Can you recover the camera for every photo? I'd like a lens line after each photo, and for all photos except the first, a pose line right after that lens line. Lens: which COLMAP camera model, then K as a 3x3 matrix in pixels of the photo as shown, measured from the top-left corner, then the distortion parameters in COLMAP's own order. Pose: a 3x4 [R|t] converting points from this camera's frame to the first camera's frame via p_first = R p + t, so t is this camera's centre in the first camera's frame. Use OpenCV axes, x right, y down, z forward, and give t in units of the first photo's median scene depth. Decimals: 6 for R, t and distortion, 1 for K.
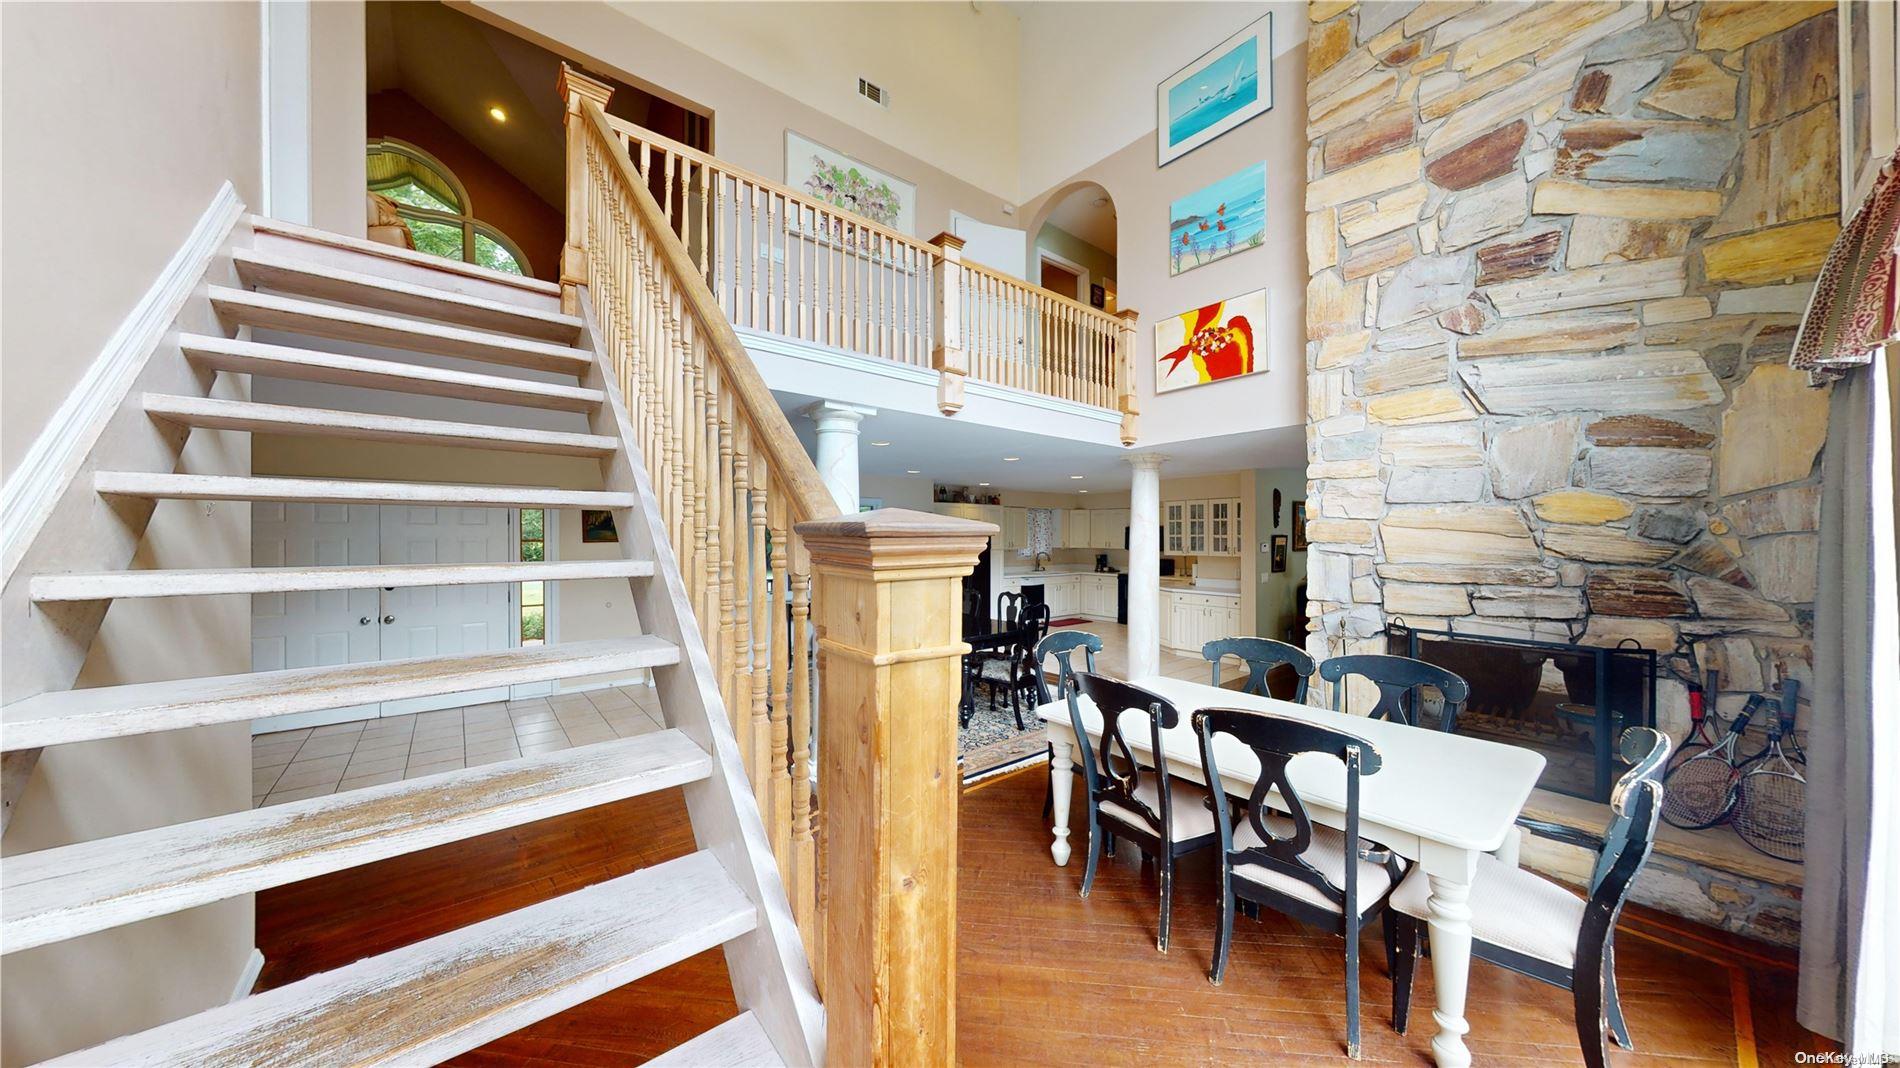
lens RADIAL K [[597.9, 0, 948.3], [0, 597.9, 536.3], [0, 0, 1]] dist [-0.000418, -0.000032]
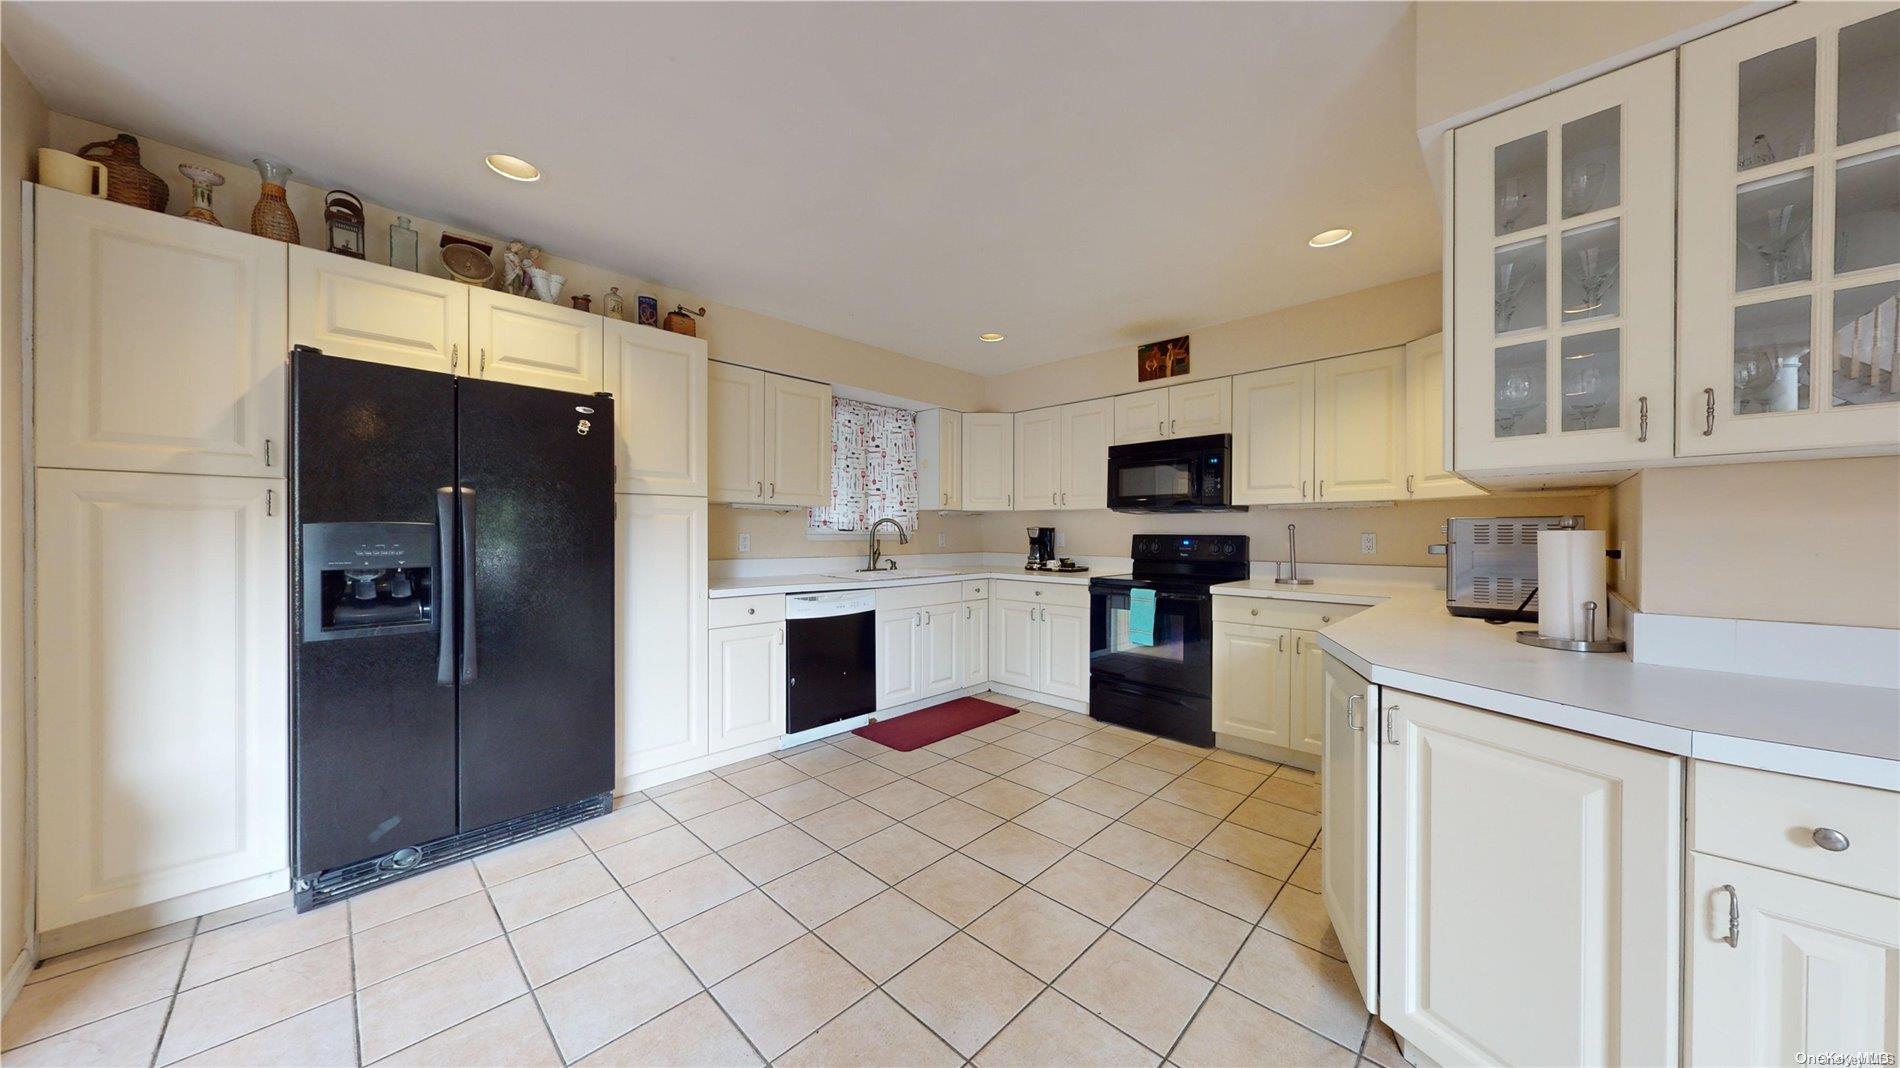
lens RADIAL K [[597.9, 0, 950.2], [0, 597.9, 536.4], [0, 0, 1]] dist [-0.000418, -0.000032]
pose [[0.993308, -0.001249, 0.115490, 0.152186], [0.000933, 0.999996, 0.002790, 0.035733], [-0.115493, -0.002664, 0.993305, 0.621472]]
